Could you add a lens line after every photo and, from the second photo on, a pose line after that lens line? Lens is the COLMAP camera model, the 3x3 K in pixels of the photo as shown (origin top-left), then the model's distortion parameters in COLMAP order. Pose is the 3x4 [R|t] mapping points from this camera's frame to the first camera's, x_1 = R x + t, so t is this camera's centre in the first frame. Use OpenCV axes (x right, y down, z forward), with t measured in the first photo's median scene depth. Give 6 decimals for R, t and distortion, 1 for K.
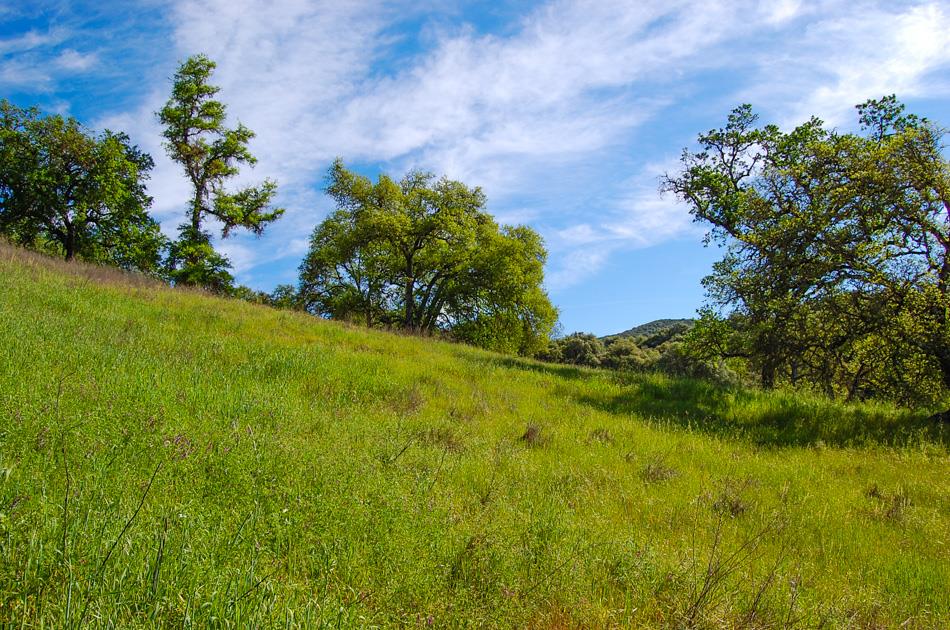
lens RADIAL K [[736.9, 0, 475.0], [0, 736.9, 315.0], [0, 0, 1]] dist [-0.094352, 0.000639]
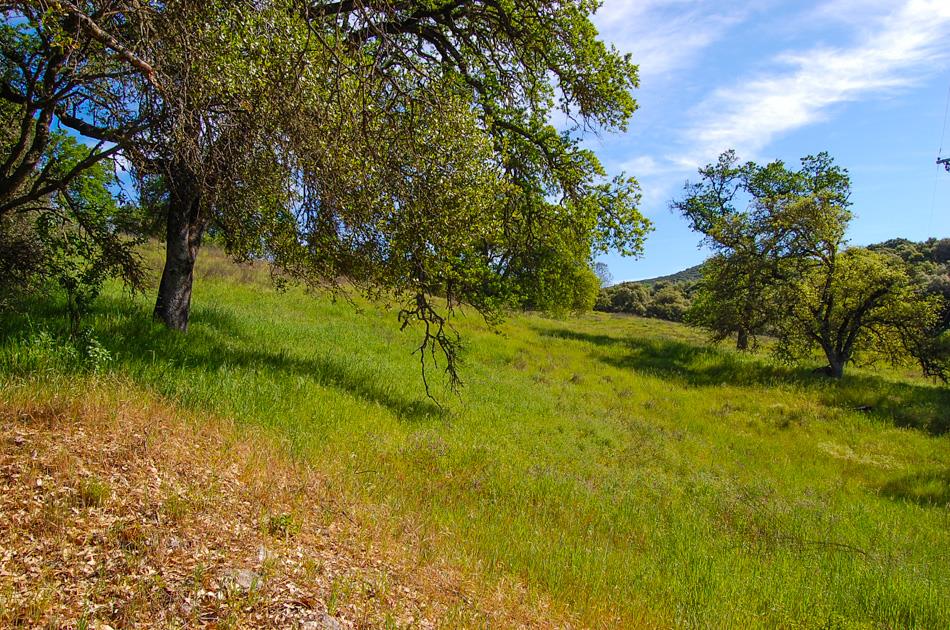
lens RADIAL K [[736.9, 0, 475.0], [0, 736.9, 315.0], [0, 0, 1]] dist [-0.094352, 0.000639]
pose [[0.997491, -0.000991, -0.070783, -0.027631], [0.006700, 0.996735, 0.080469, -0.083690], [0.070472, -0.080742, 0.994241, -0.485770]]
